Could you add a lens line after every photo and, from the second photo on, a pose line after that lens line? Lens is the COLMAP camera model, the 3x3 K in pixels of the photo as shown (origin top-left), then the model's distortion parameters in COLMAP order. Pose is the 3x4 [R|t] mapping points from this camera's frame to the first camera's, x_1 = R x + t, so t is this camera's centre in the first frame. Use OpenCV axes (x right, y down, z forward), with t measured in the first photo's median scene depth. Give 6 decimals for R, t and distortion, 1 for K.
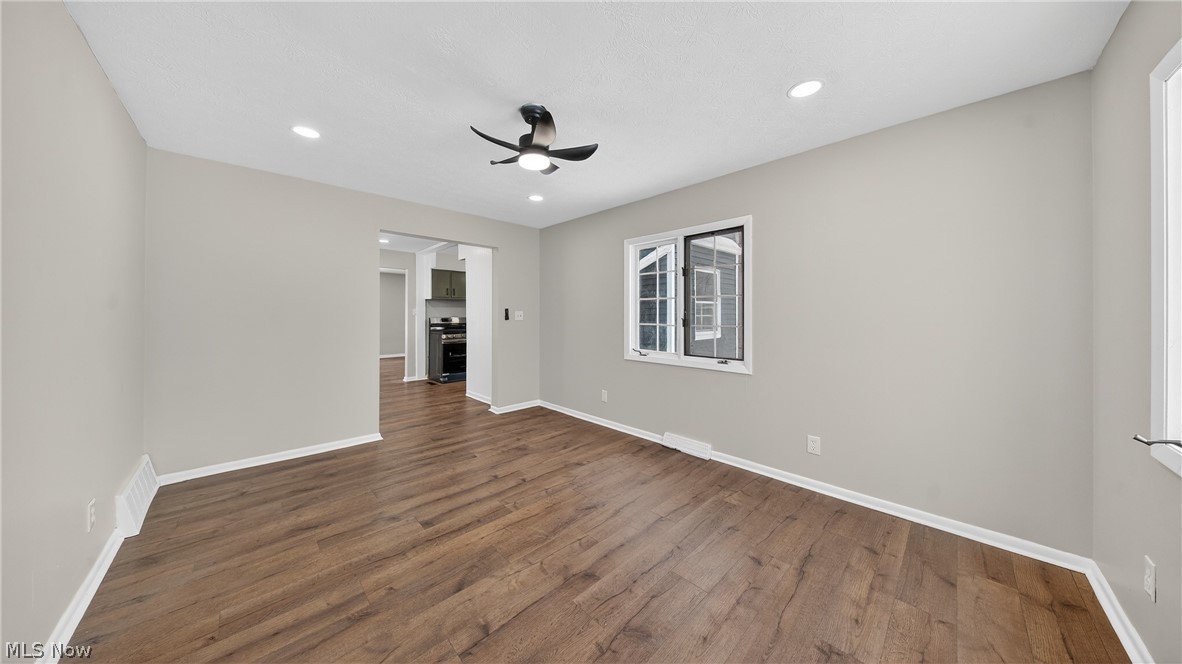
lens RADIAL K [[349.0, 0, 588.1], [0, 349.0, 318.1], [0, 0, 1]] dist [-0.006548, -0.000091]
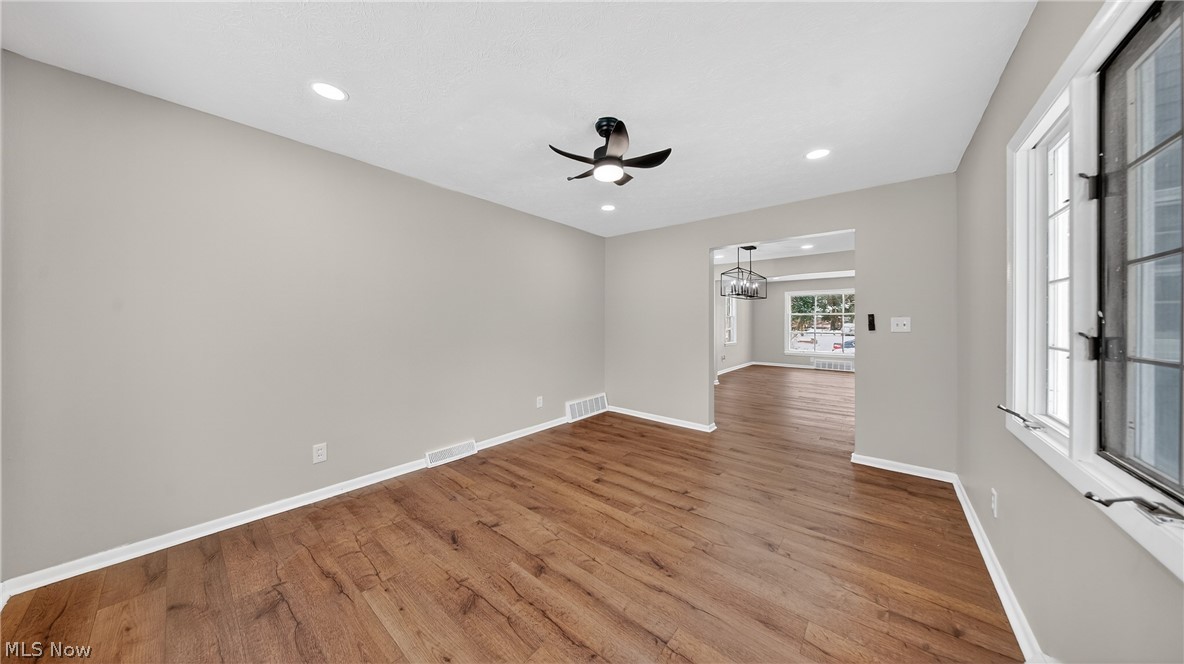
lens RADIAL K [[357.4, 0, 591.8], [0, 357.4, 321.0], [0, 0, 1]] dist [-0.000399, -0.000024]
pose [[0.111572, 0.002710, -0.993753, 0.918580], [-0.016213, 0.999868, 0.000907, -0.011148], [0.993624, 0.016011, 0.111601, 0.859781]]
